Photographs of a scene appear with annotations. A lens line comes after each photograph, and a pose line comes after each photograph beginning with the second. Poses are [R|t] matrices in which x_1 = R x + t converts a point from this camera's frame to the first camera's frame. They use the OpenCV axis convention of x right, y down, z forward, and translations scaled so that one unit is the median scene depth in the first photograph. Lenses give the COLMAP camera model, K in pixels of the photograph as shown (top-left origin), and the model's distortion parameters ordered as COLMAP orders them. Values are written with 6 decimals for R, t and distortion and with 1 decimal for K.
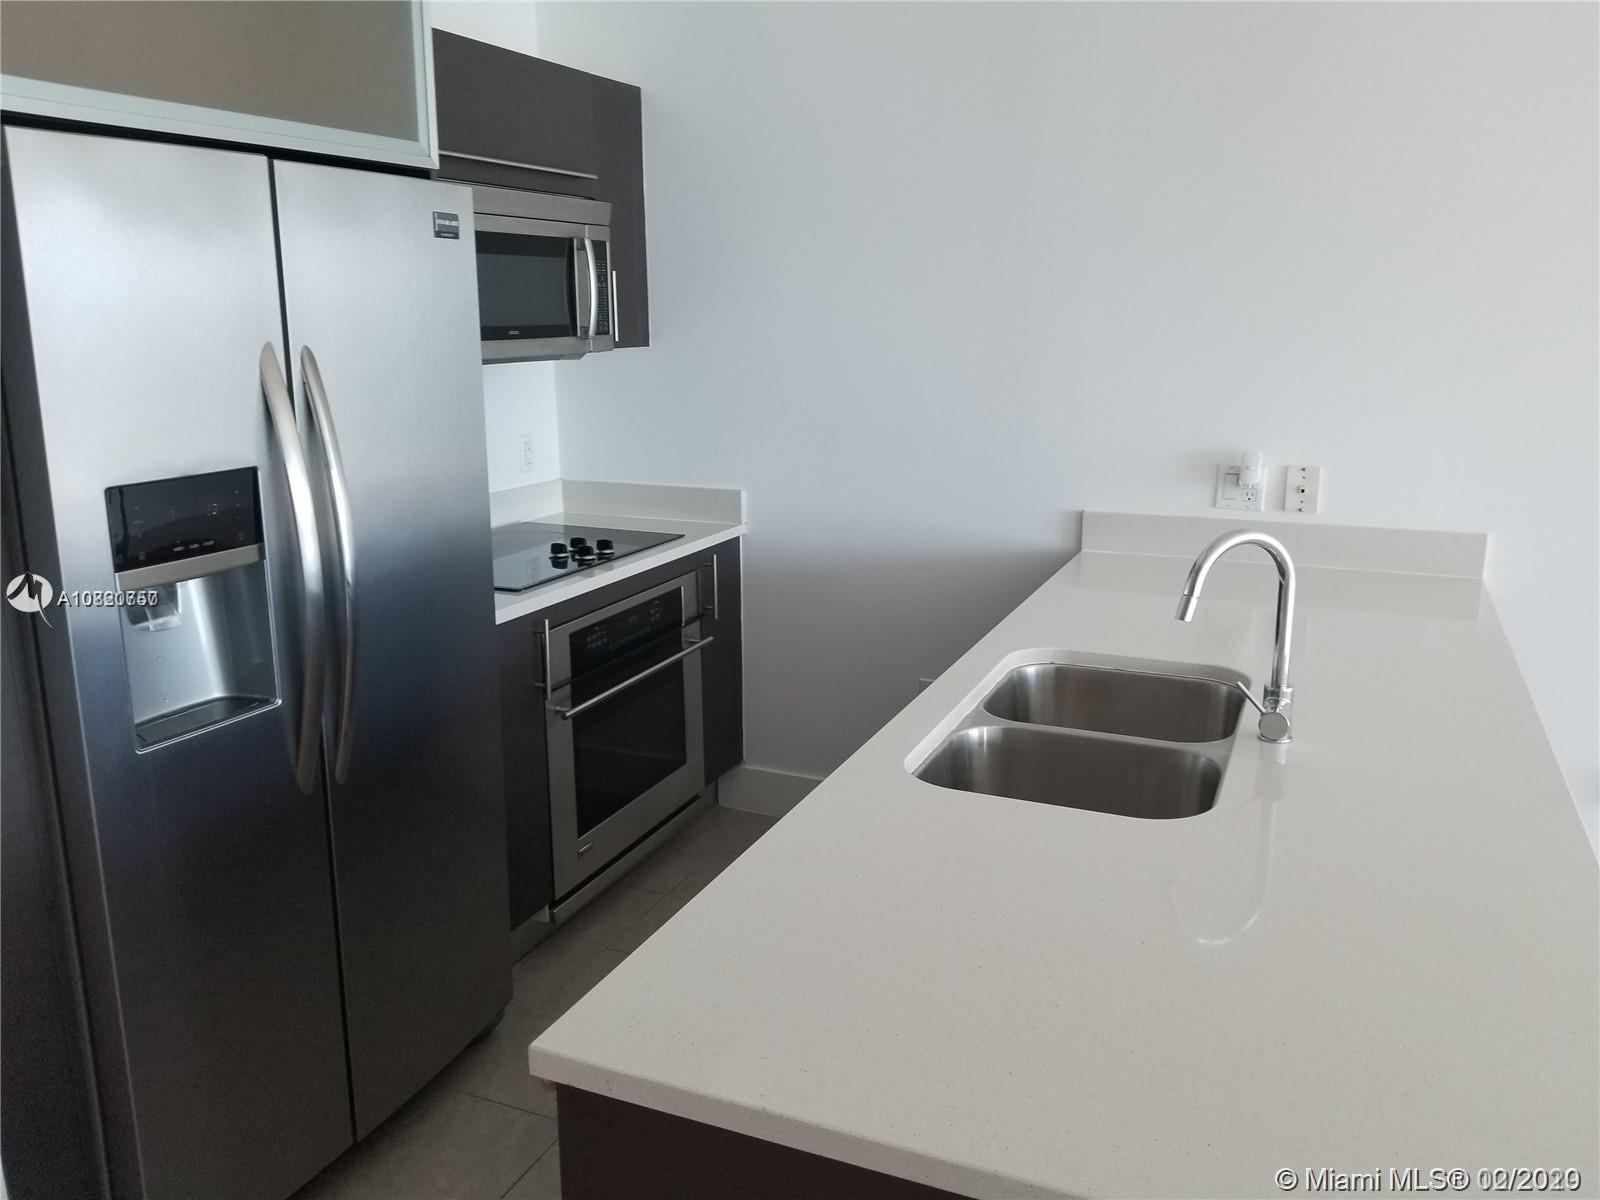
lens RADIAL K [[1251.5, 0, 789.4], [0, 1251.5, 603.4], [0, 0, 1]] dist [0.061644, -0.096147]
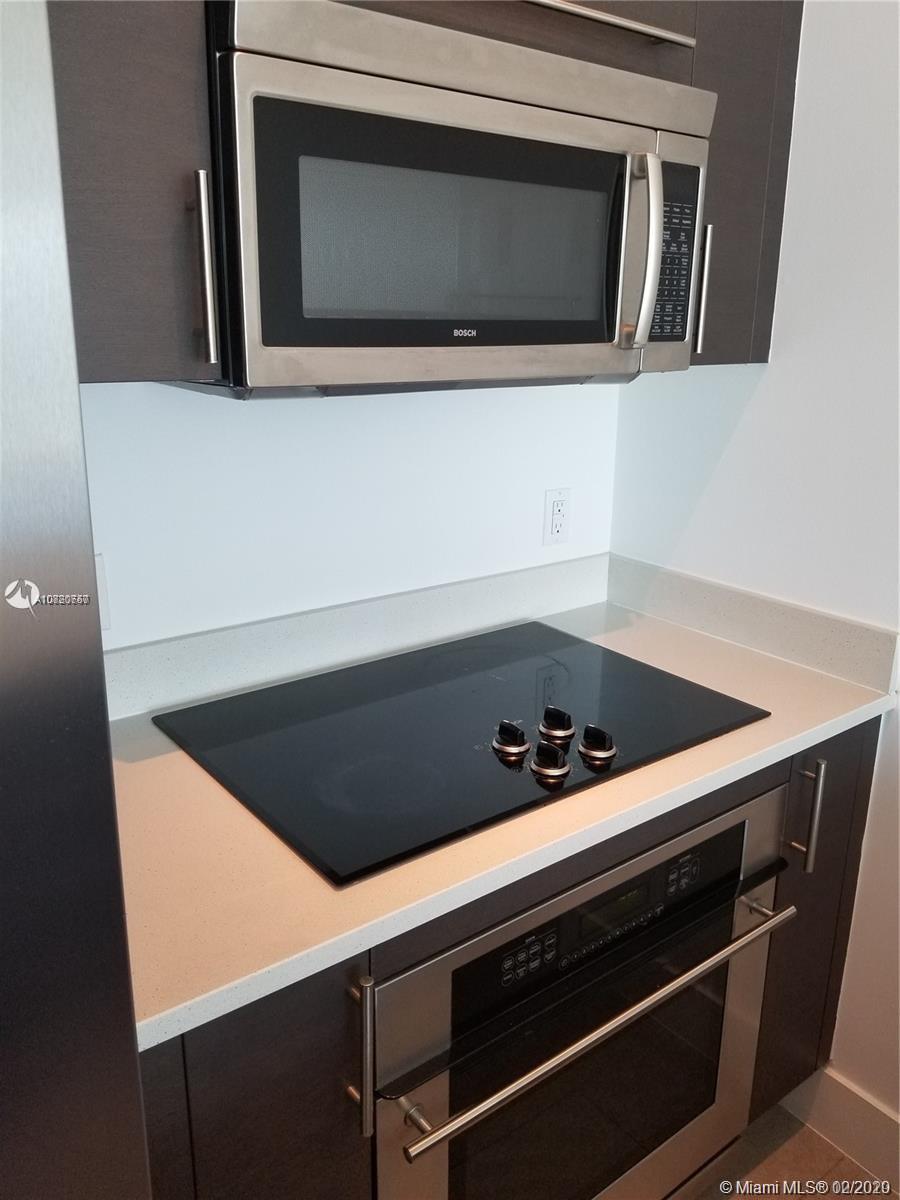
lens RADIAL K [[938.7, 0, 442.9], [0, 938.7, 590.6], [0, 0, 1]] dist [0.061644, -0.096147]
pose [[0.879713, 0.142430, -0.453672, -0.031453], [-0.120717, 0.989724, 0.076642, -0.126110], [0.459926, -0.012657, 0.887867, 0.590156]]
